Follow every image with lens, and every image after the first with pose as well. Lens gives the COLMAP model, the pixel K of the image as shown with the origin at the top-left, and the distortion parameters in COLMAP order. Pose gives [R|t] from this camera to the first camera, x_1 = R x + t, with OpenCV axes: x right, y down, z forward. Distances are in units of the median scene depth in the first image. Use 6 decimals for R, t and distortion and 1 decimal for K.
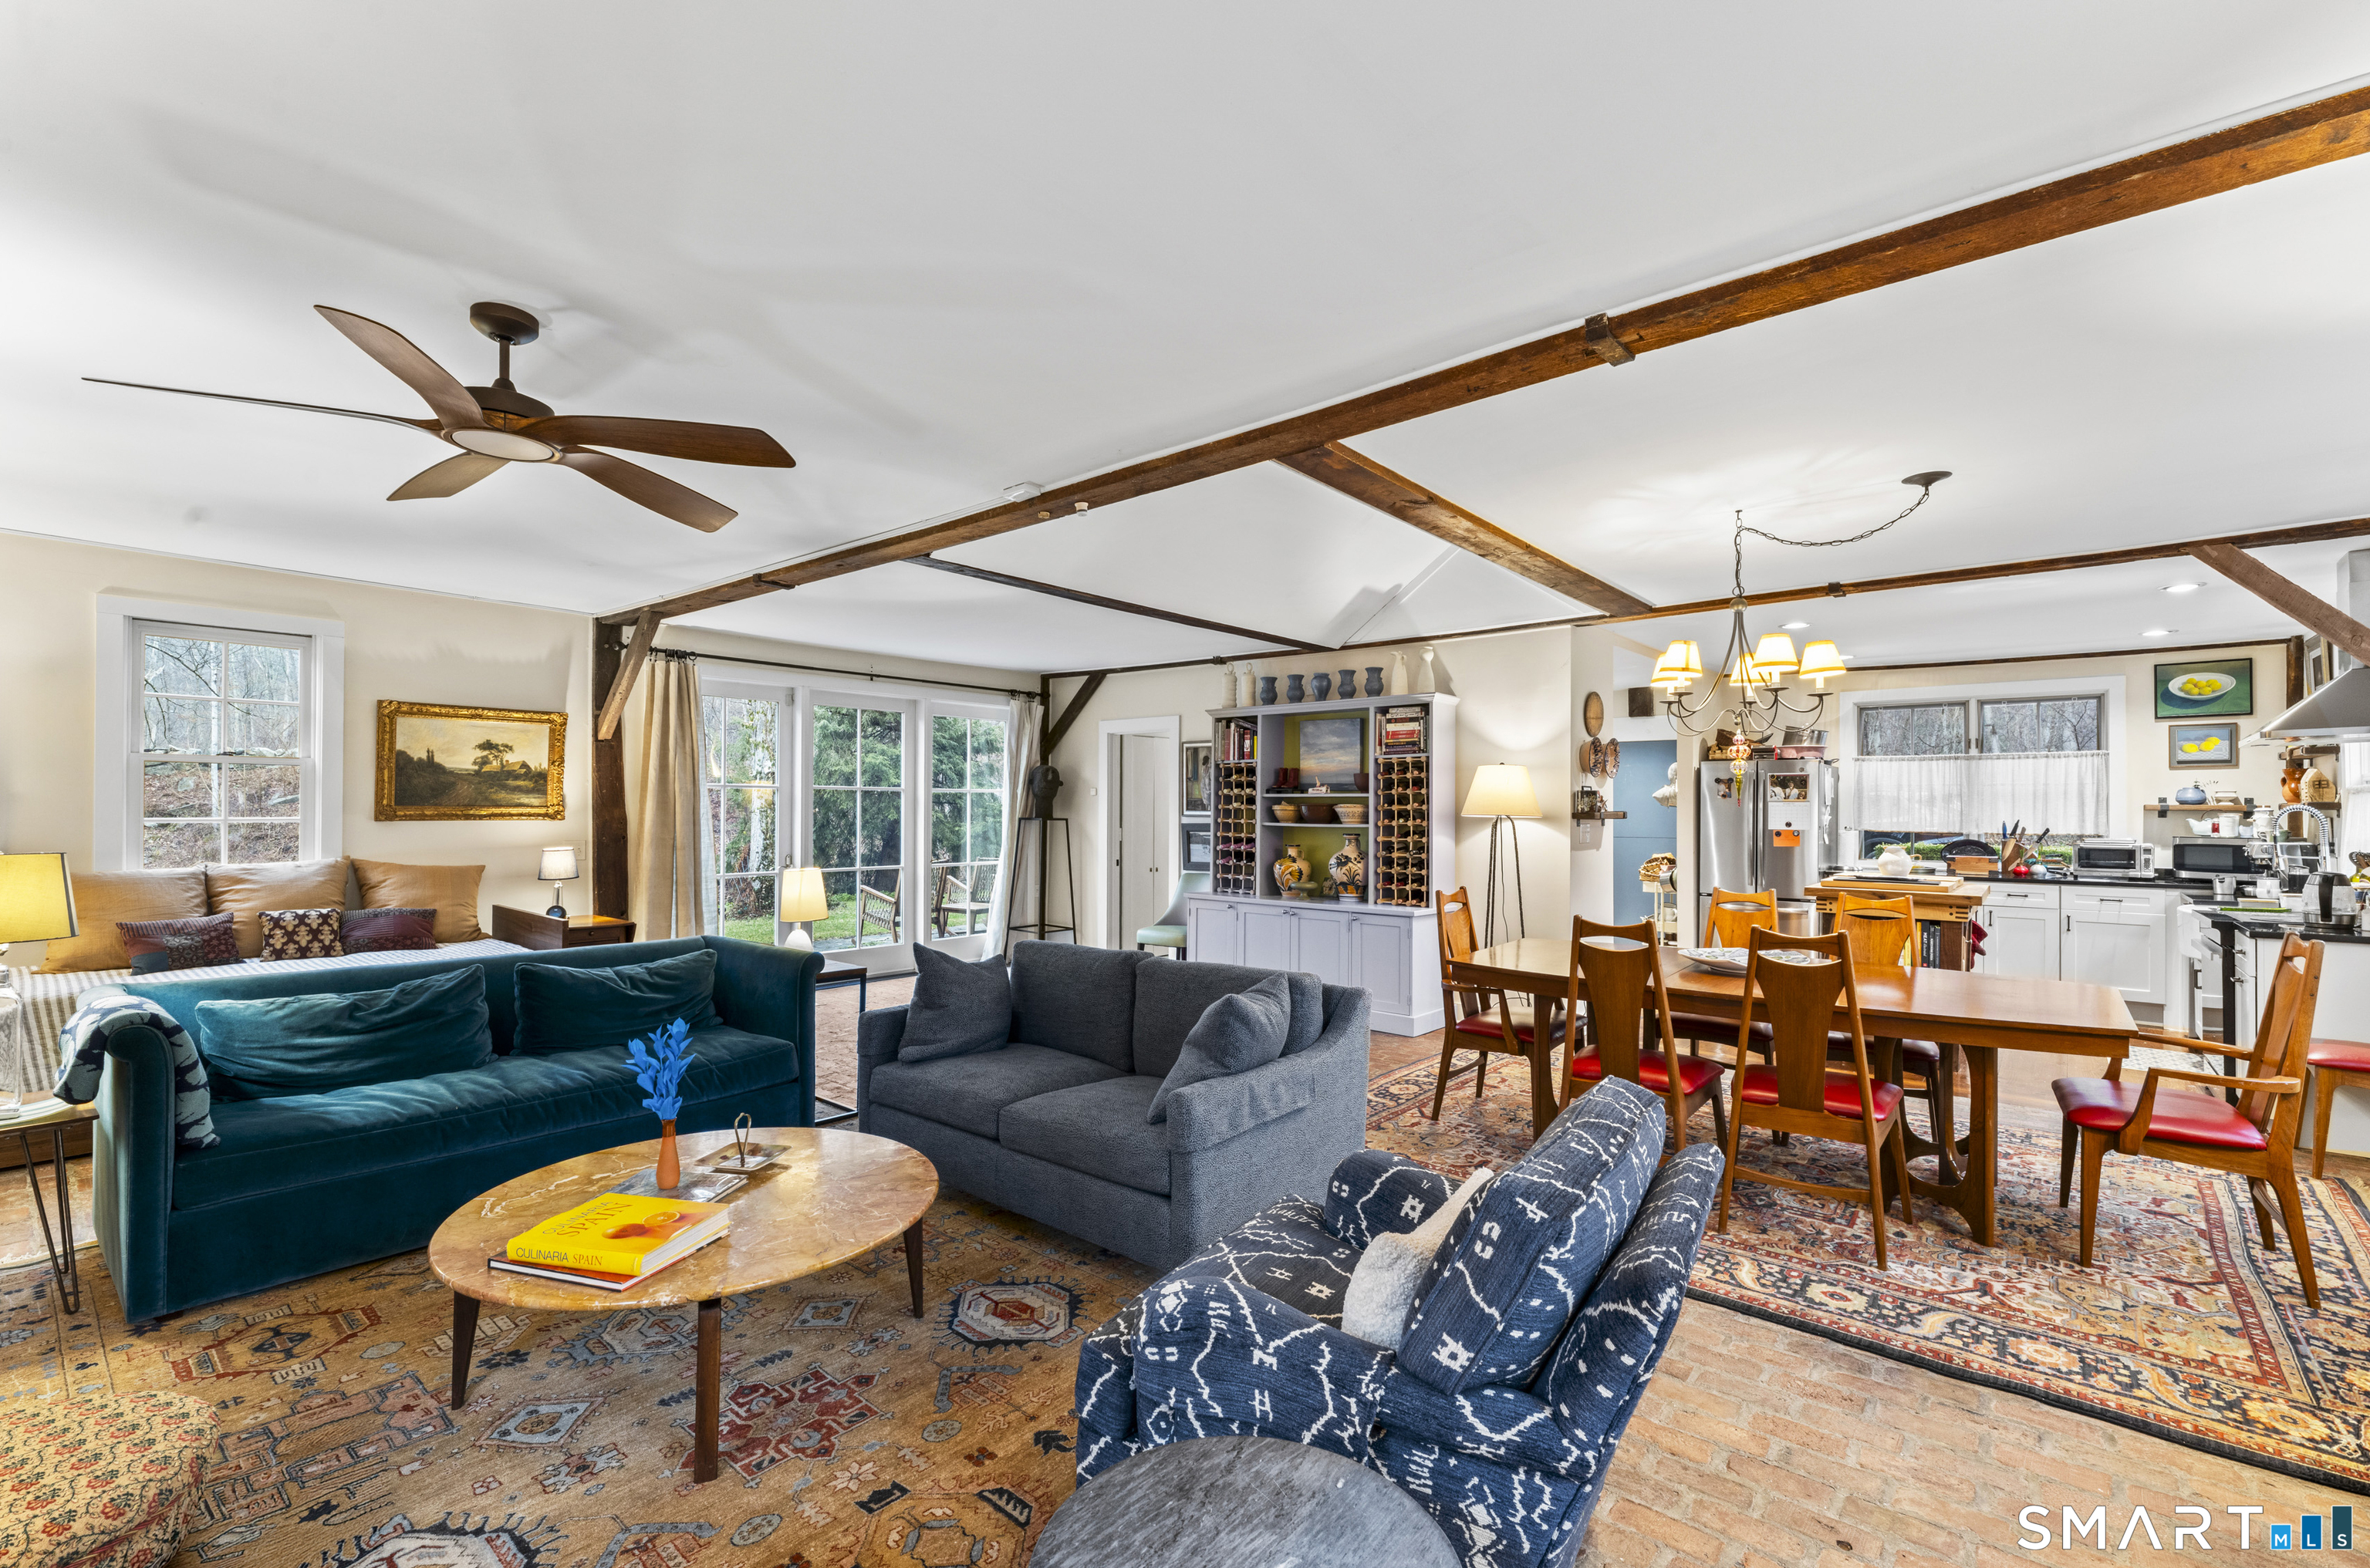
lens RADIAL K [[1027.1, 0, 1195.5], [0, 1027.1, 812.2], [0, 0, 1]] dist [0.003152, -0.000064]
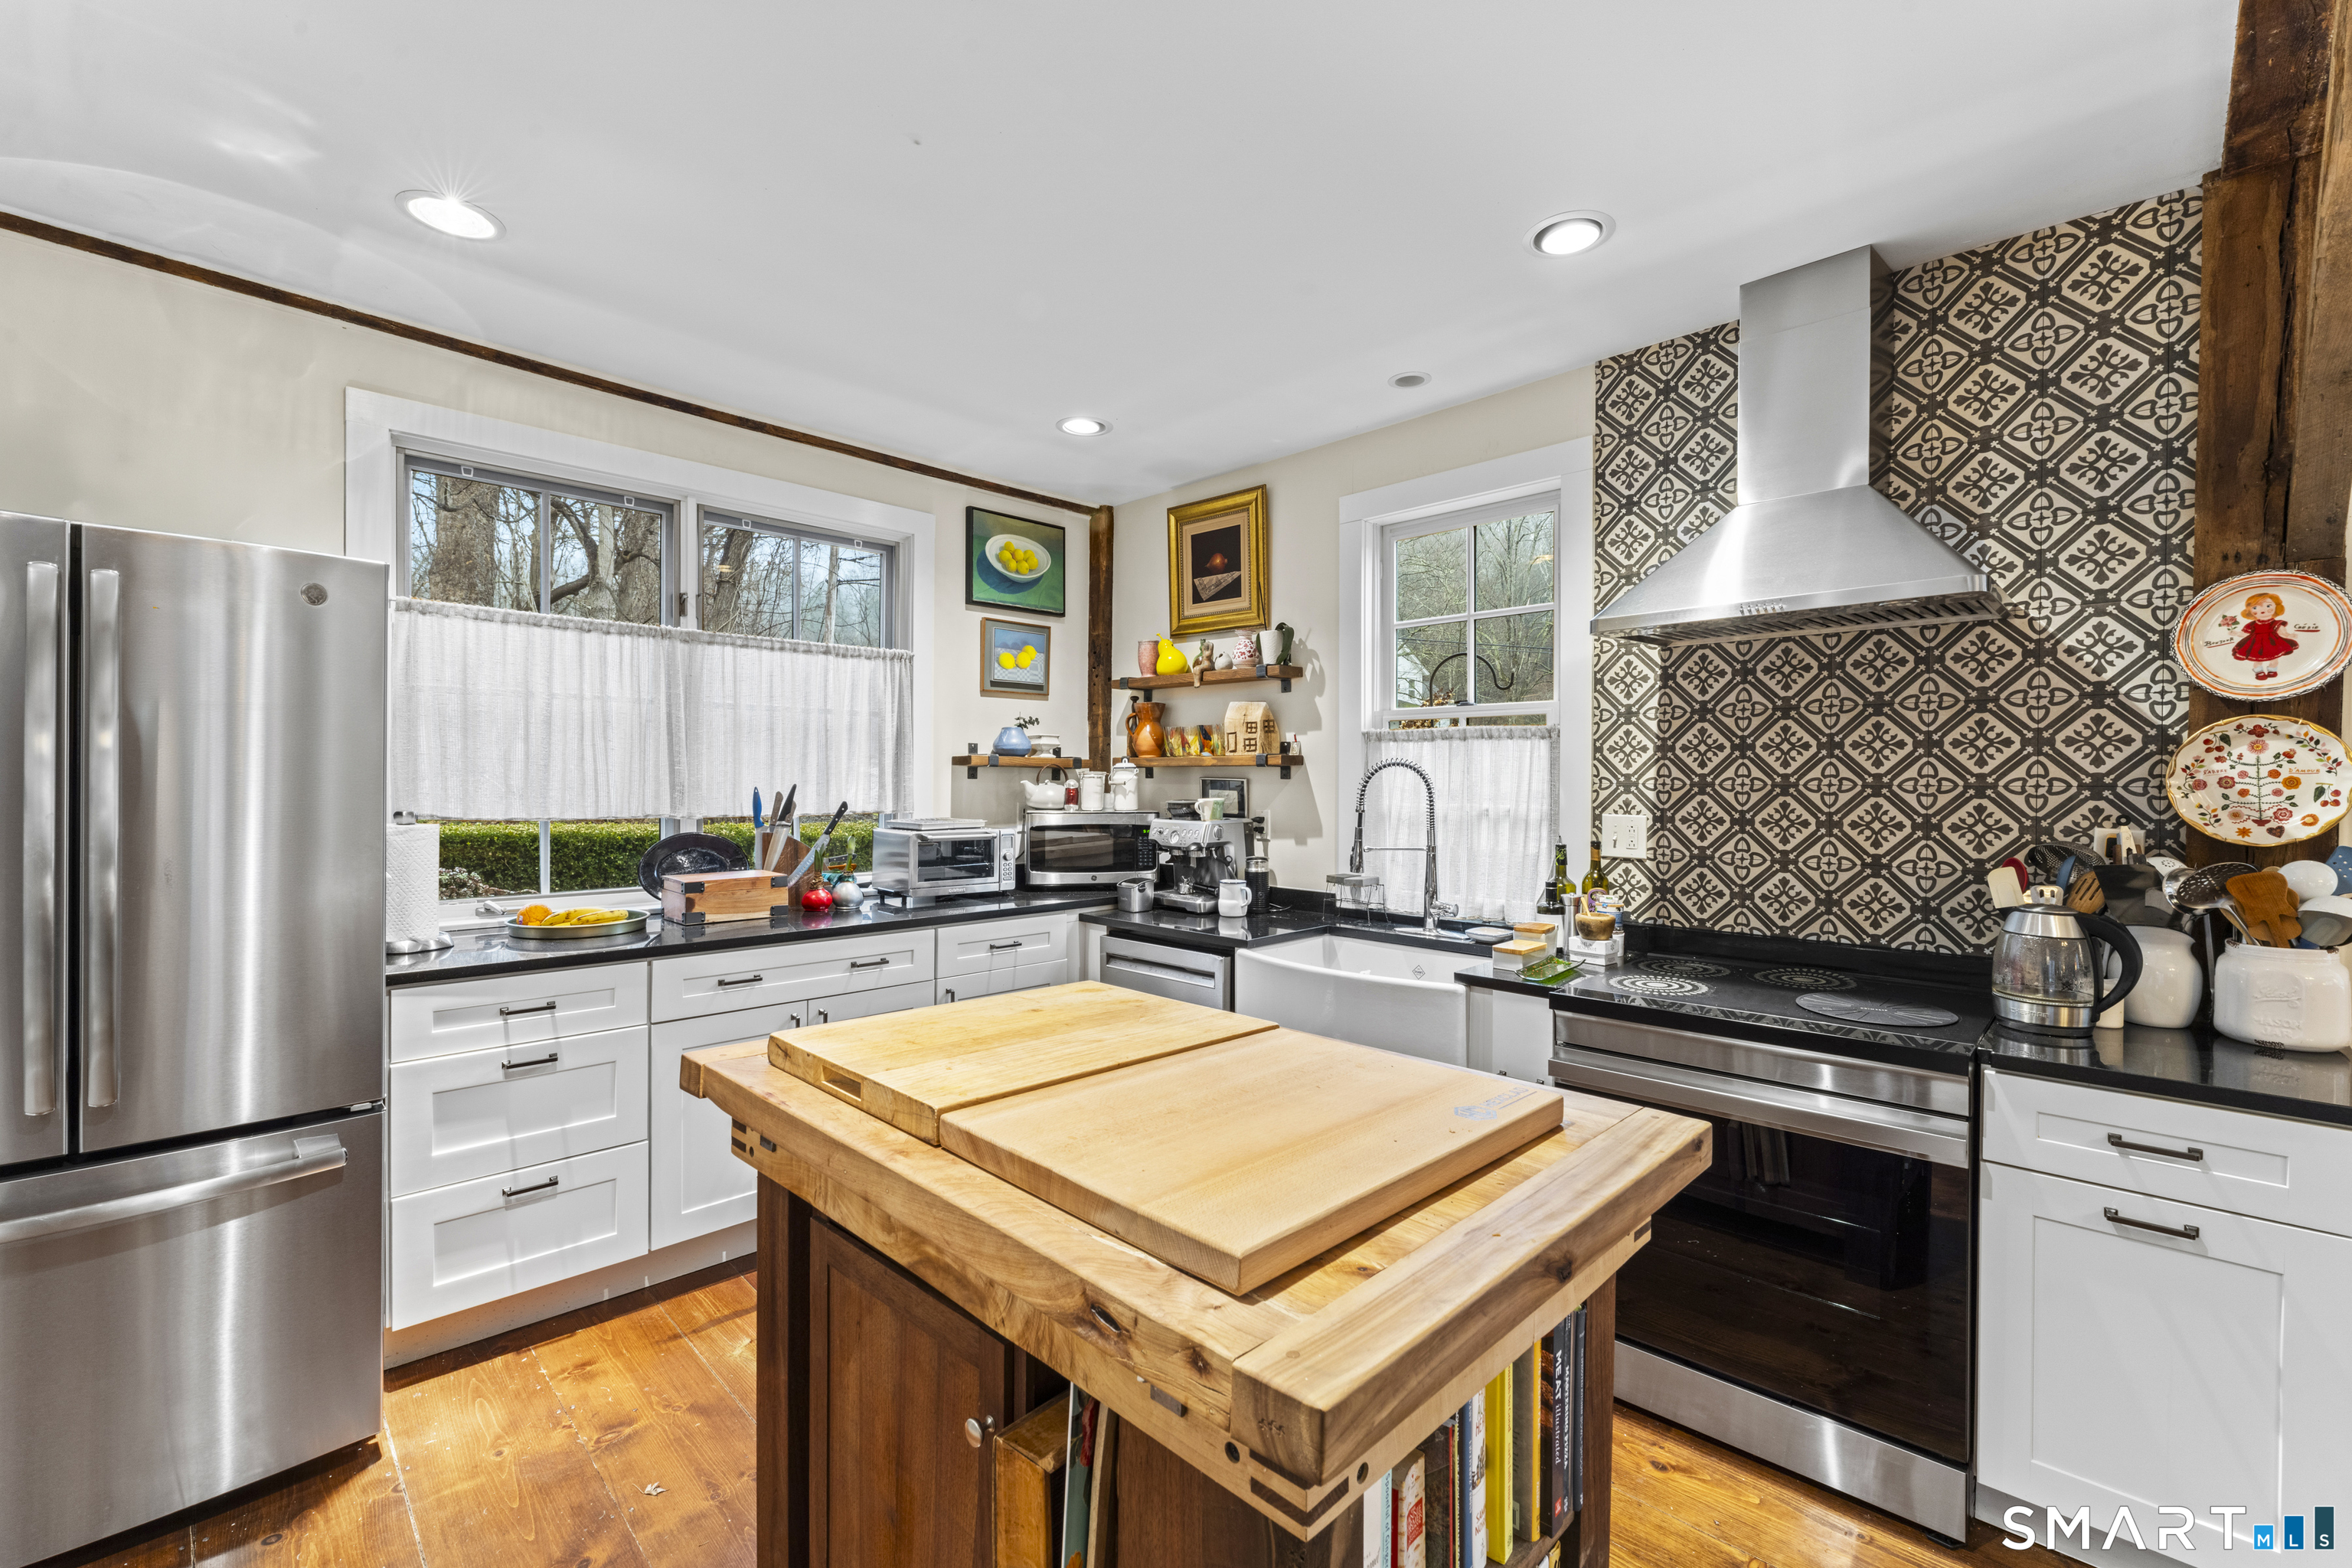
lens RADIAL K [[1021.3, 0, 1169.8], [0, 1021.3, 785.4], [0, 0, 1]] dist [-0.001022, -0.002076]
pose [[0.103050, -0.010466, 0.994621, 0.416125], [-0.006821, 0.999914, 0.011228, 0.001800], [-0.994653, -0.007942, 0.102969, 0.890146]]
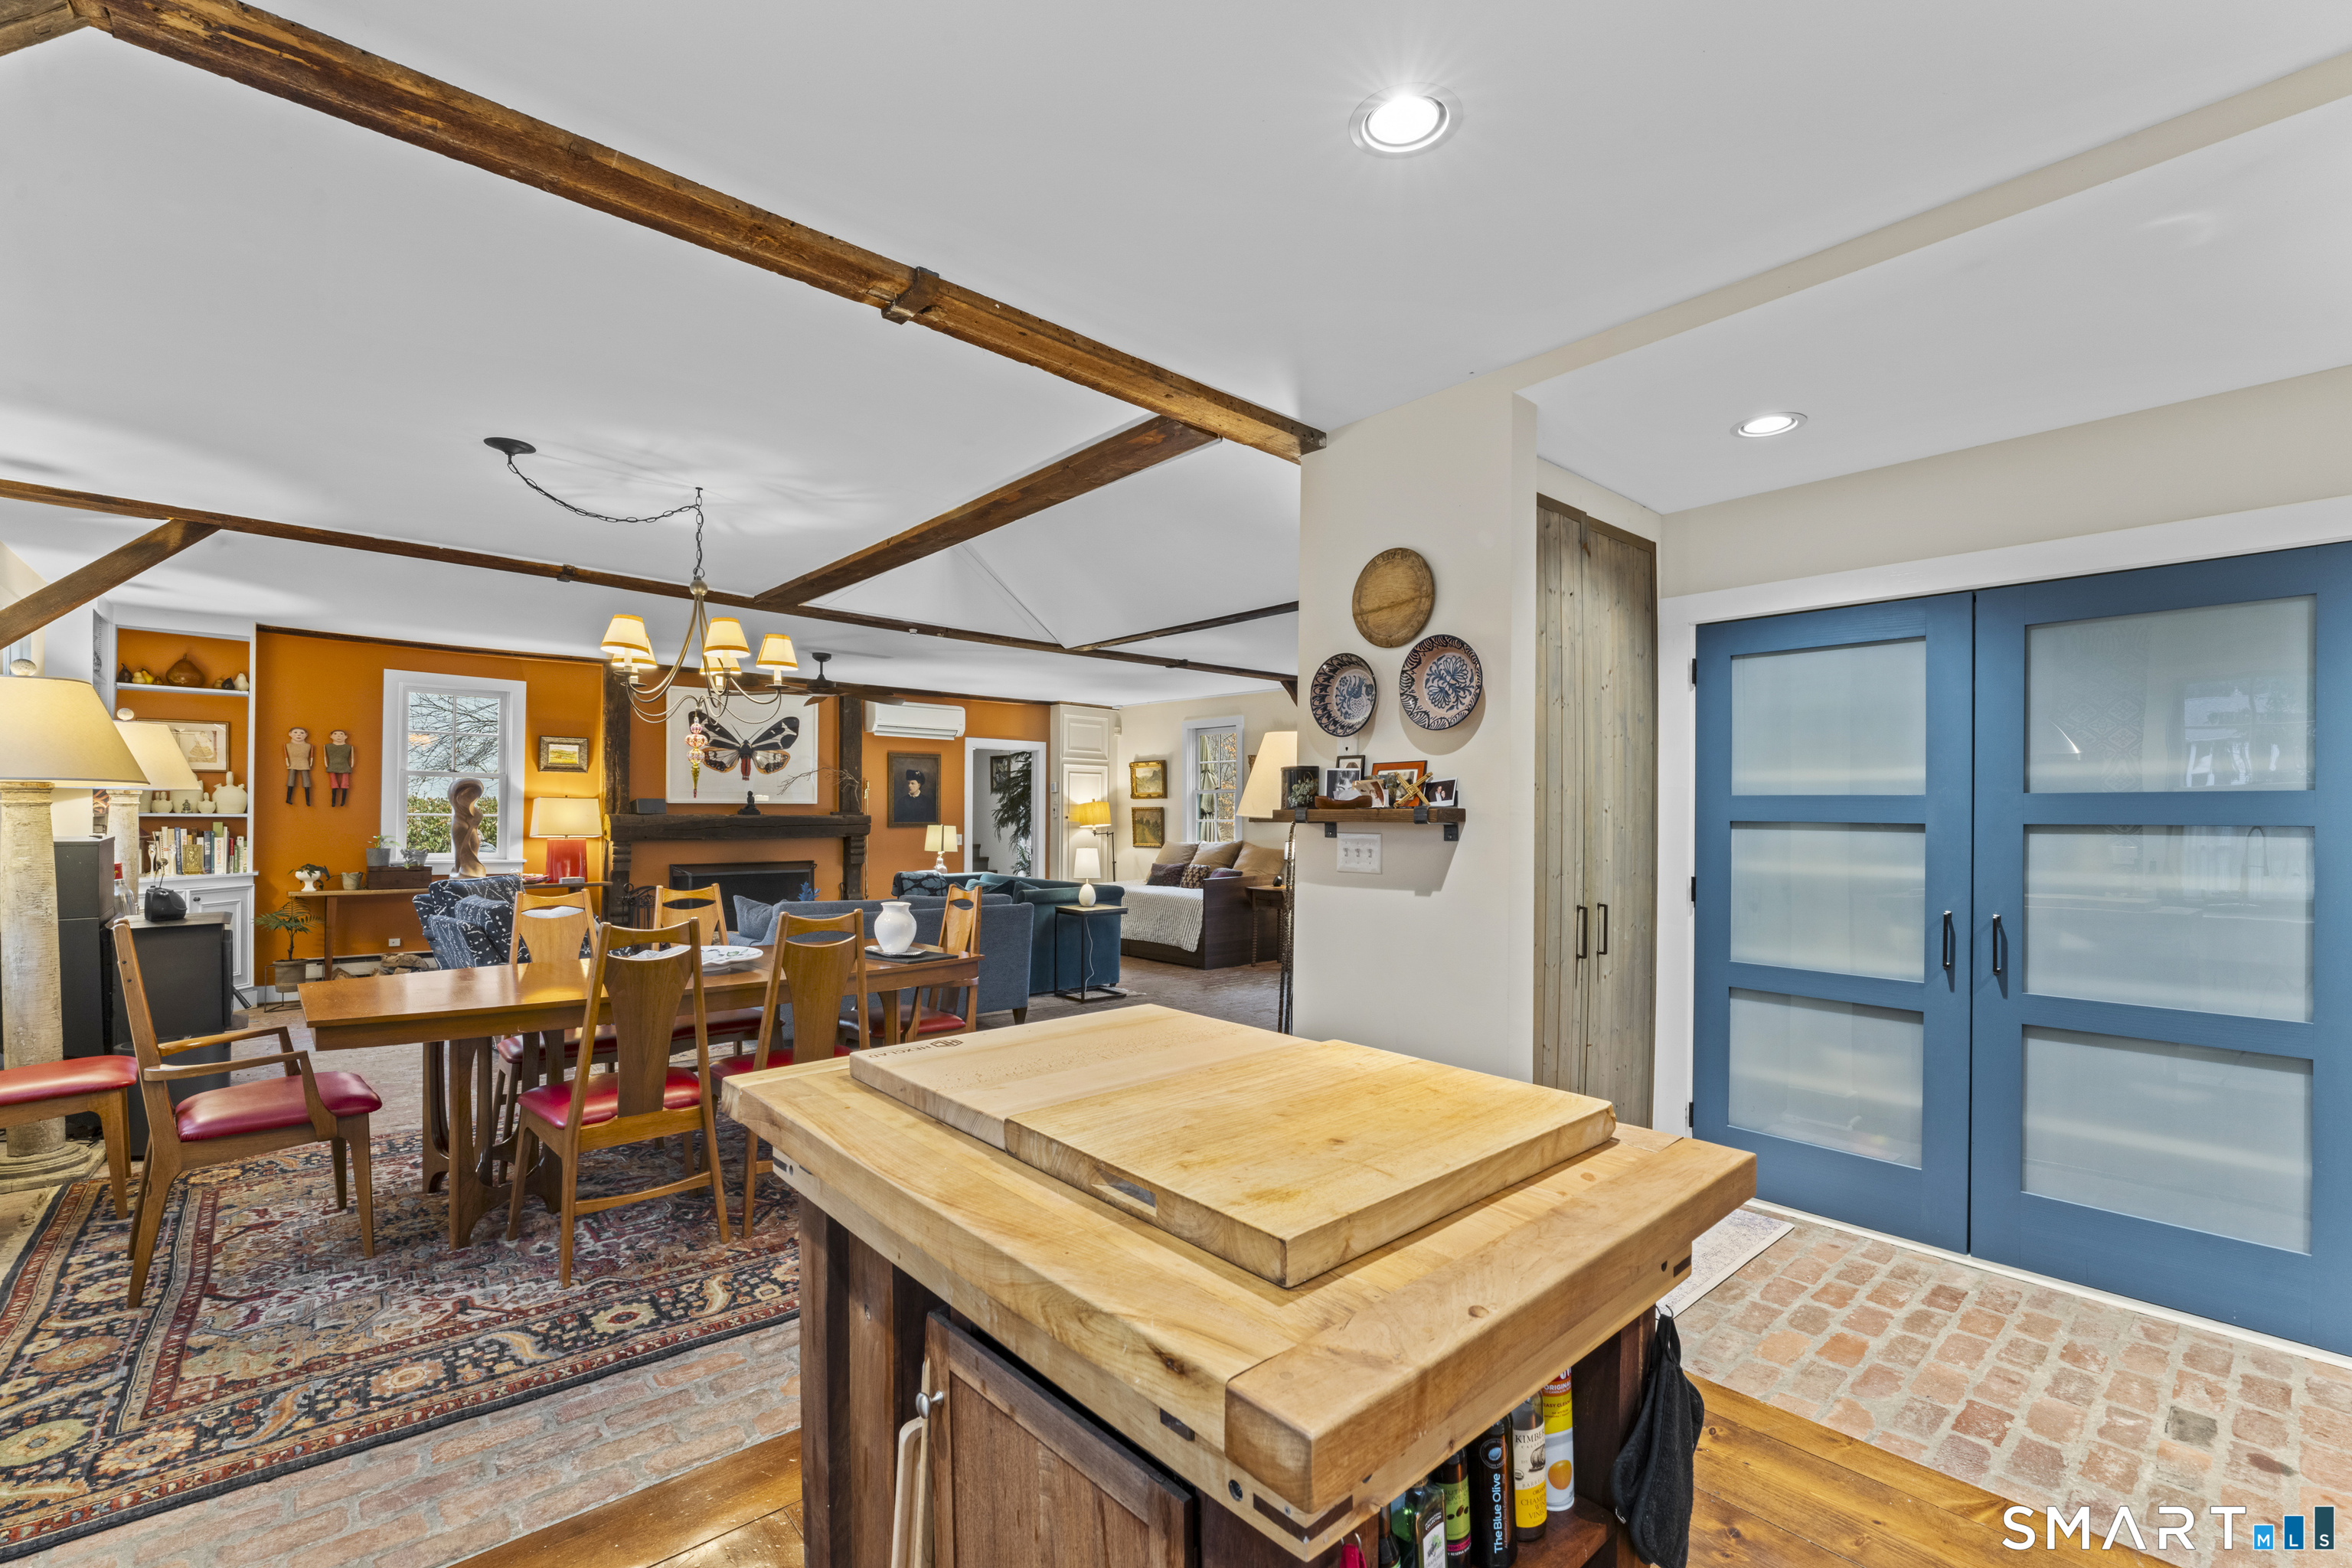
lens RADIAL K [[1021.3, 0, 1164.2], [0, 1021.3, 830.8], [0, 0, 1]] dist [-0.001022, -0.002076]
pose [[-0.159745, 0.008366, -0.987123, 0.835483], [-0.011628, 0.999879, 0.010356, 0.005935], [0.987090, 0.013133, -0.159628, 0.941516]]
